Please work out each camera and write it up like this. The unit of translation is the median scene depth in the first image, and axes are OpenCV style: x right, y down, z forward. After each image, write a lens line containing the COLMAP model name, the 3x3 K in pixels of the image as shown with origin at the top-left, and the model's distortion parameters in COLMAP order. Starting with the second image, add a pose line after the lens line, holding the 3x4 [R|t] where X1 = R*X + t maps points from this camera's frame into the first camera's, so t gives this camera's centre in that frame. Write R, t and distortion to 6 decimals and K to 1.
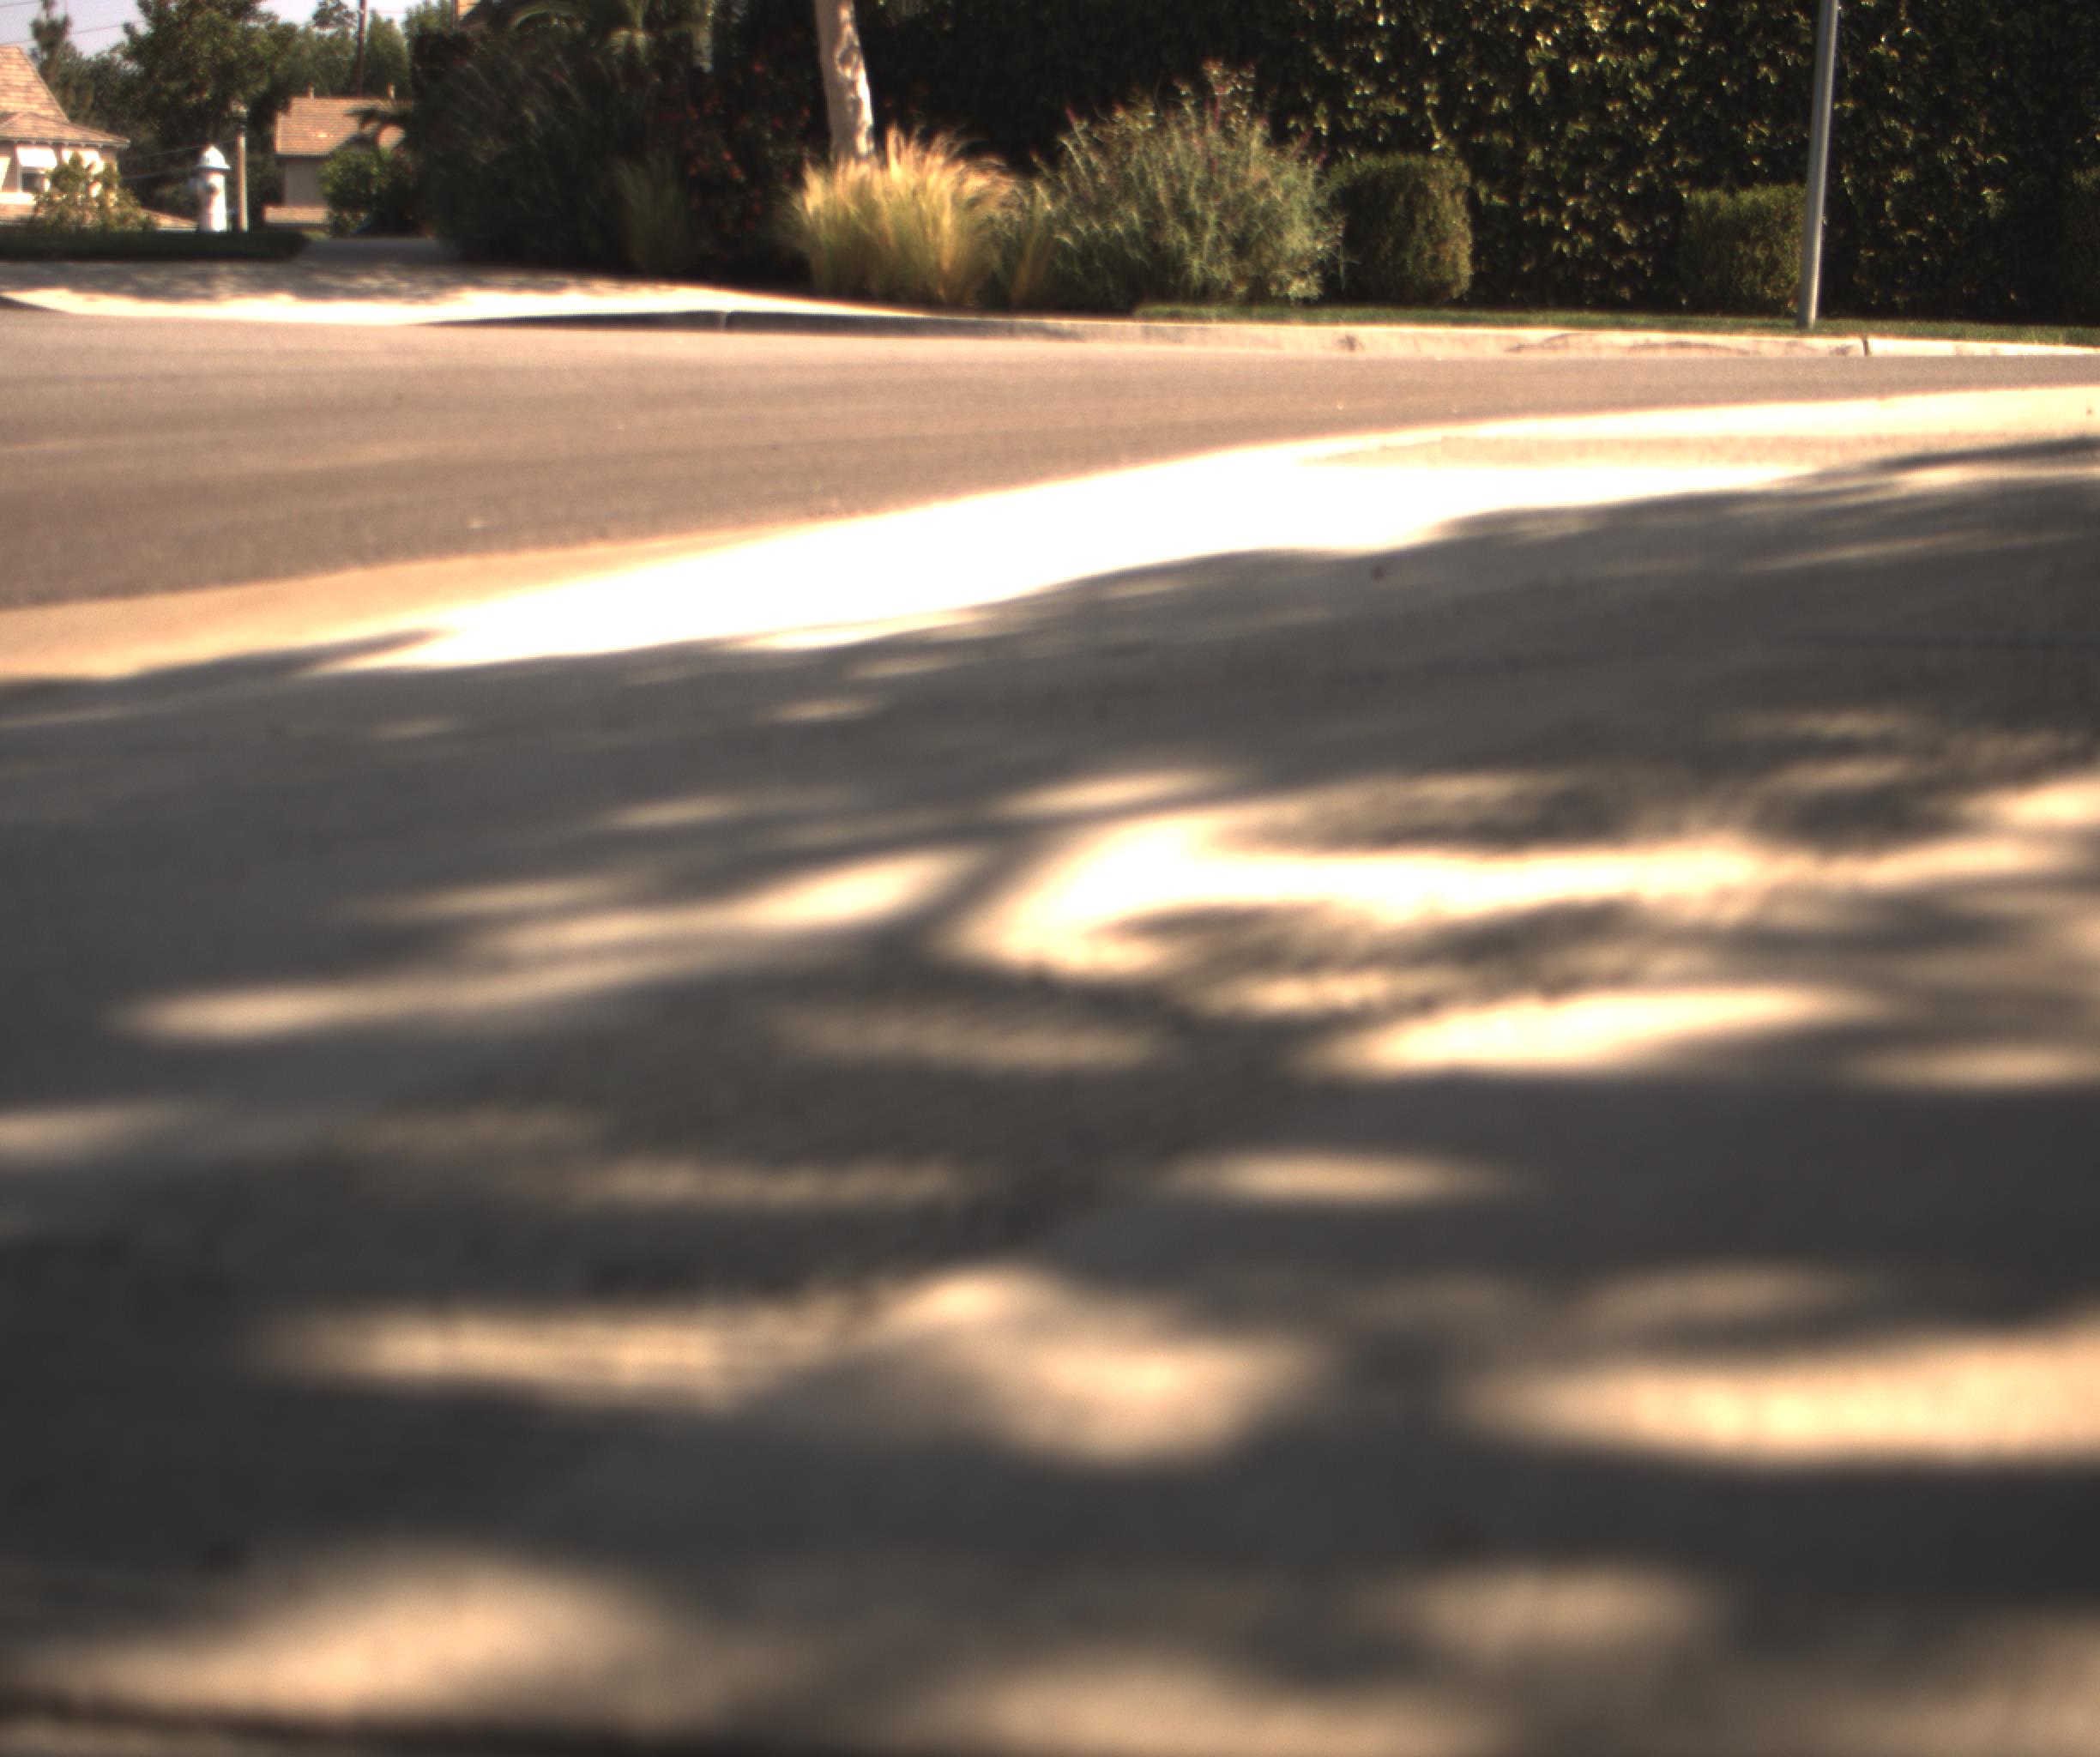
lens RADIAL K [[3867.7, 0, 1030.9], [0, 3867.7, 875.2], [0, 0, 1]] dist [-0.185659, 0.903224]
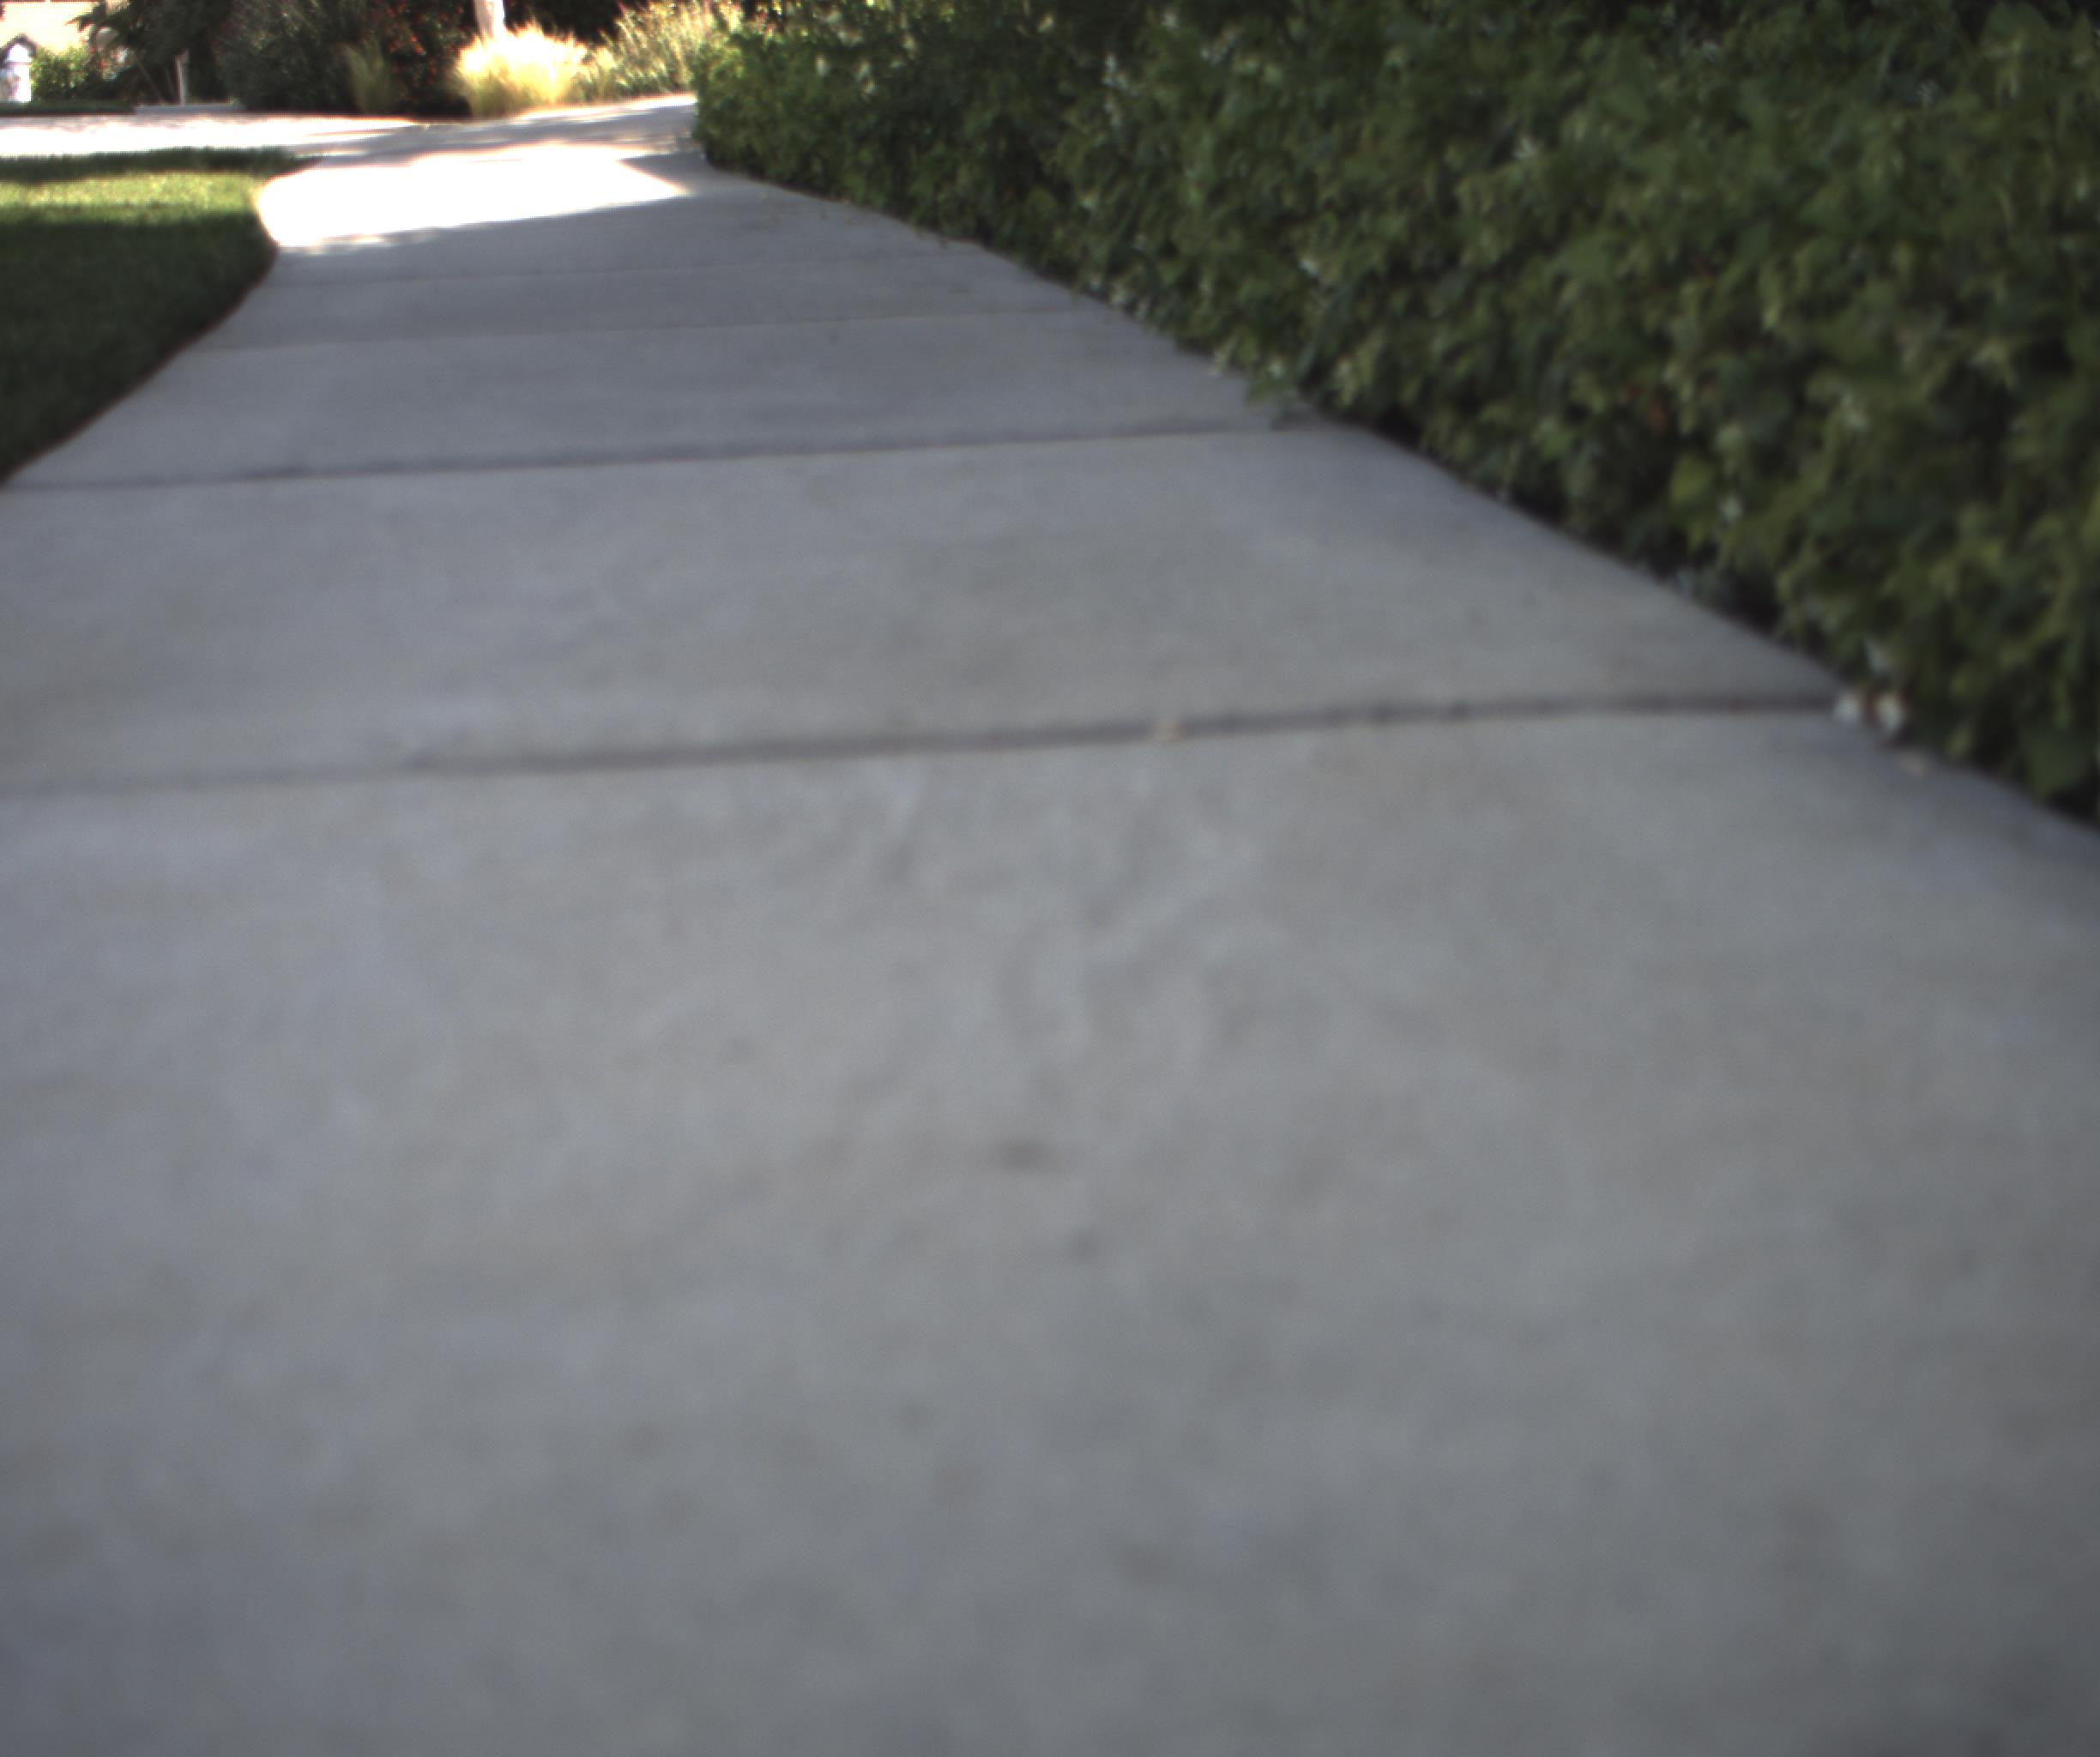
lens RADIAL K [[3867.7, 0, 1030.9], [0, 3867.7, 875.2], [0, 0, 1]] dist [-0.185659, 0.903224]
pose [[0.995308, -0.048621, 0.083660, 0.027921], [0.045997, 0.998396, 0.033013, 0.125660], [-0.085131, -0.029010, 0.995947, -0.654291]]
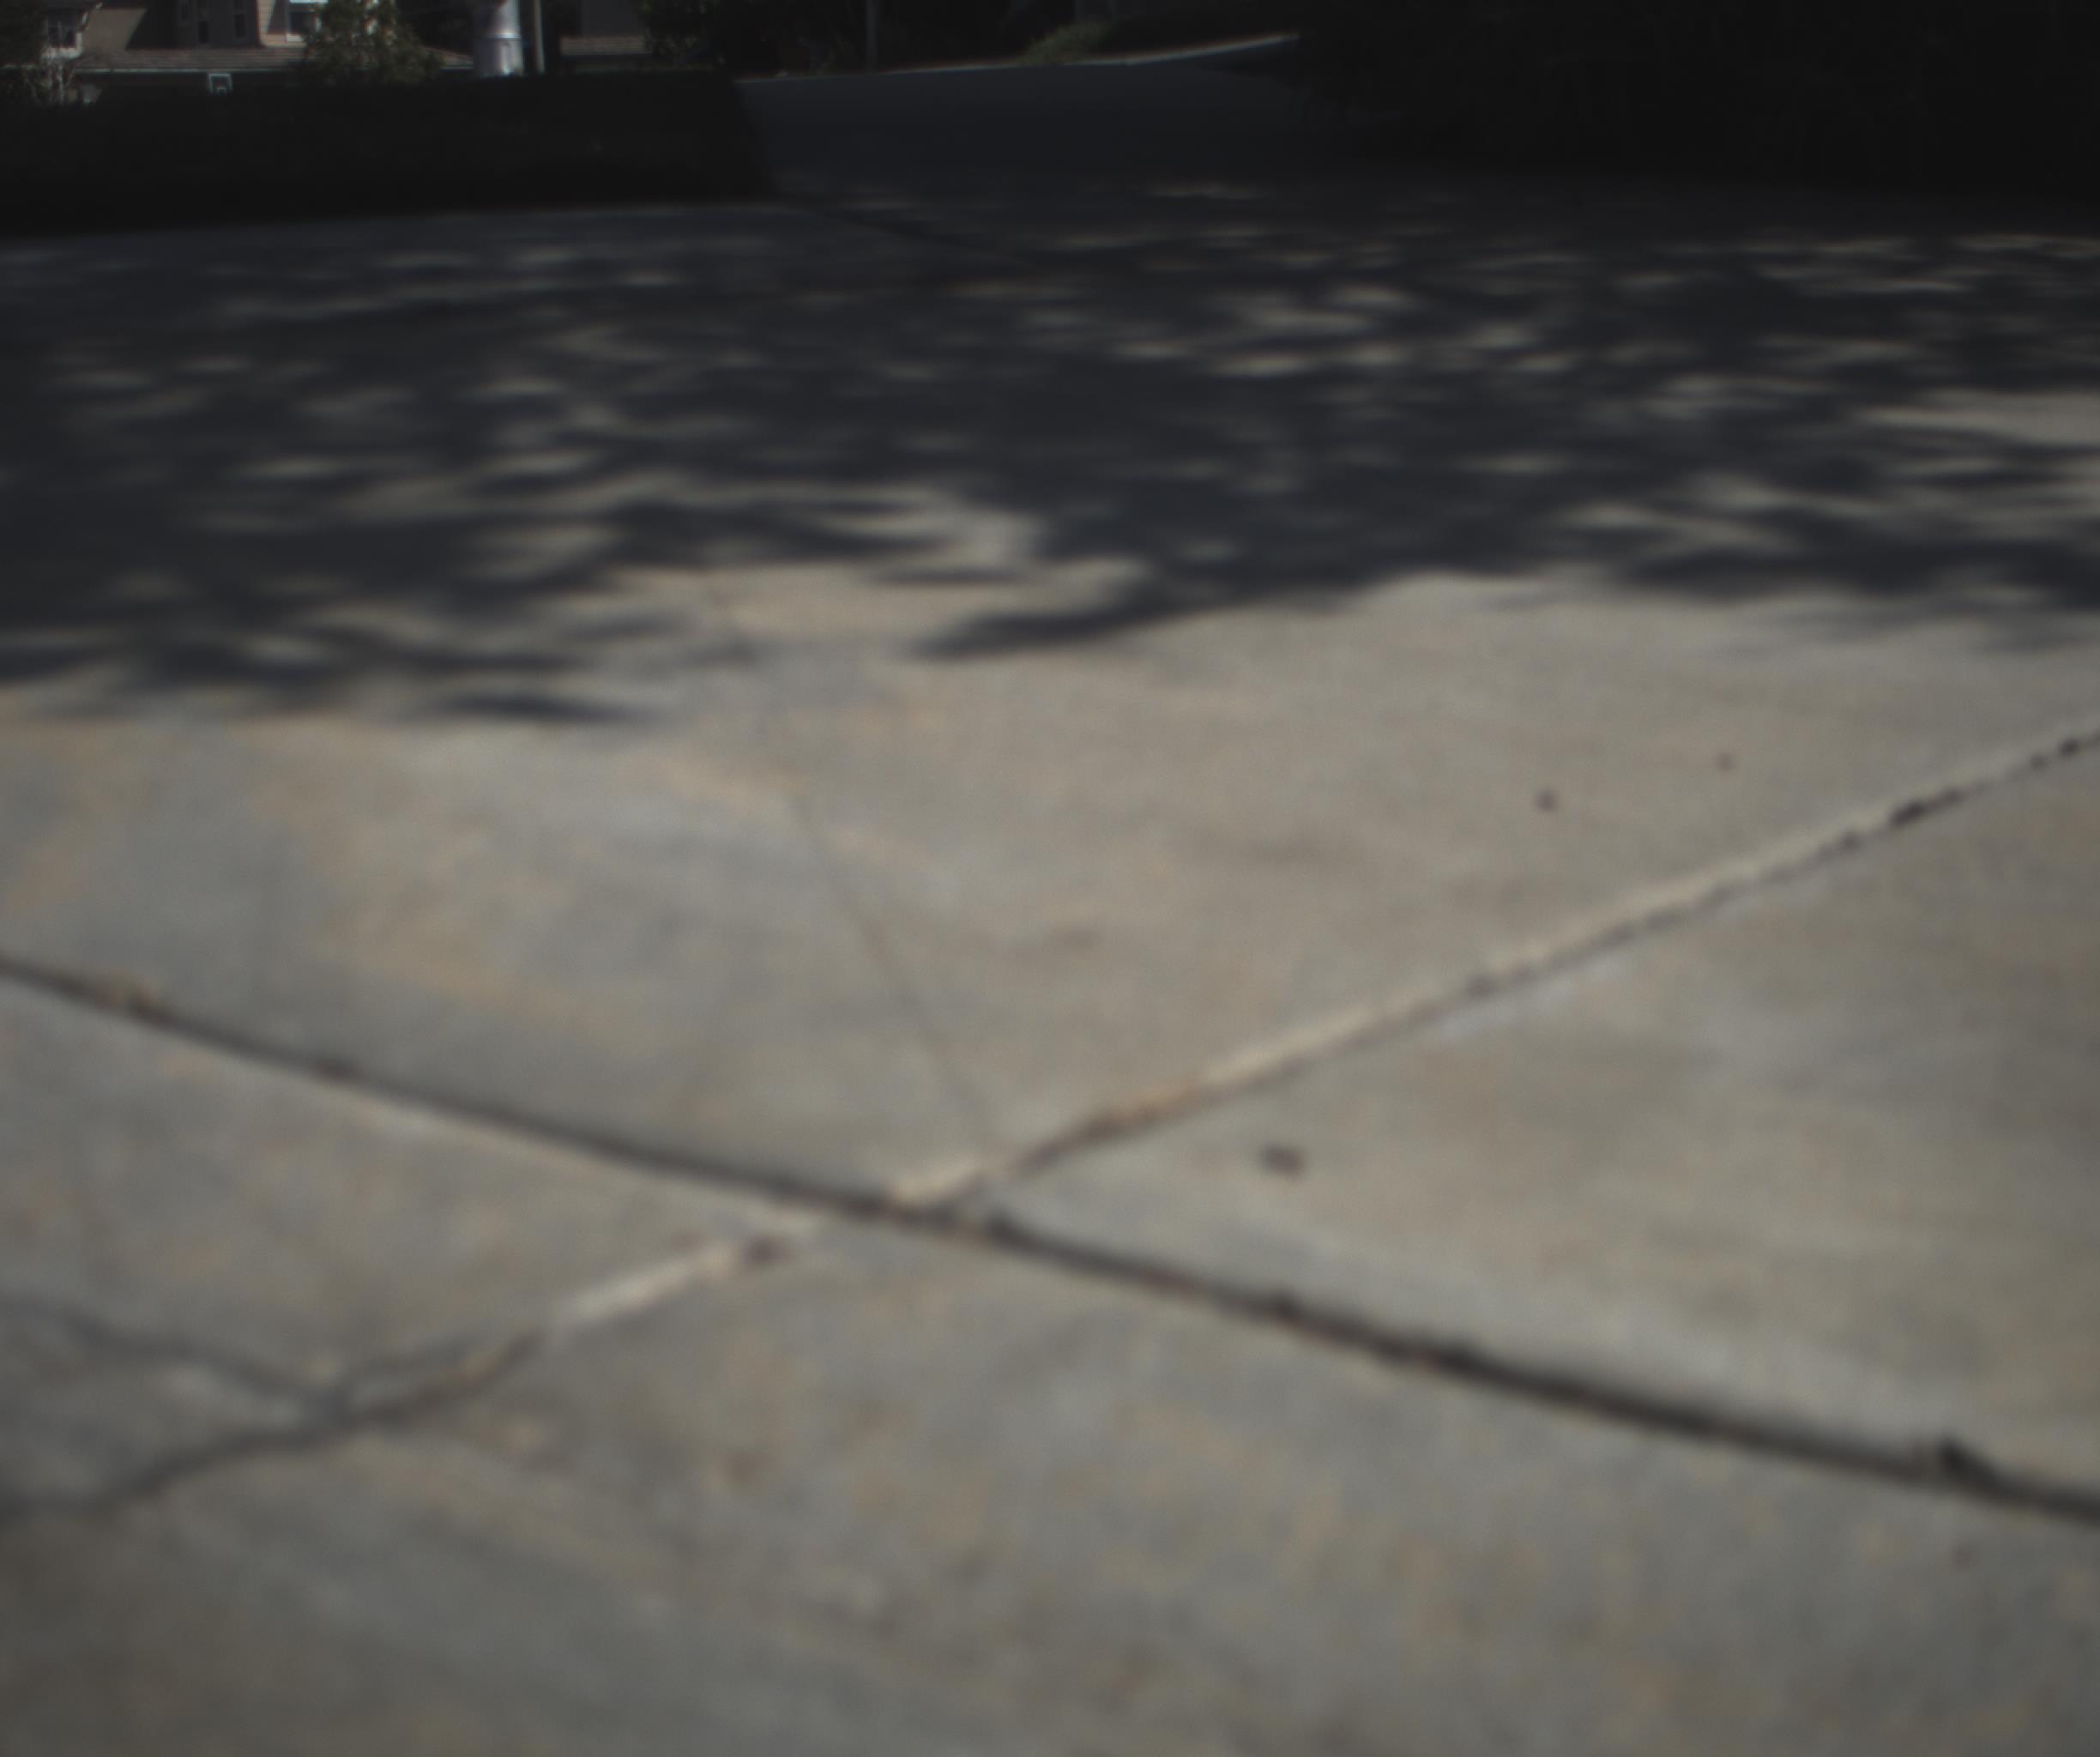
lens RADIAL K [[3867.7, 0, 1030.9], [0, 3867.7, 875.2], [0, 0, 1]] dist [-0.185659, 0.903224]
pose [[0.996415, -0.025154, -0.080772, -0.166229], [0.029023, 0.998468, 0.047099, -0.132893], [0.079464, -0.049275, 0.995619, 0.784917]]
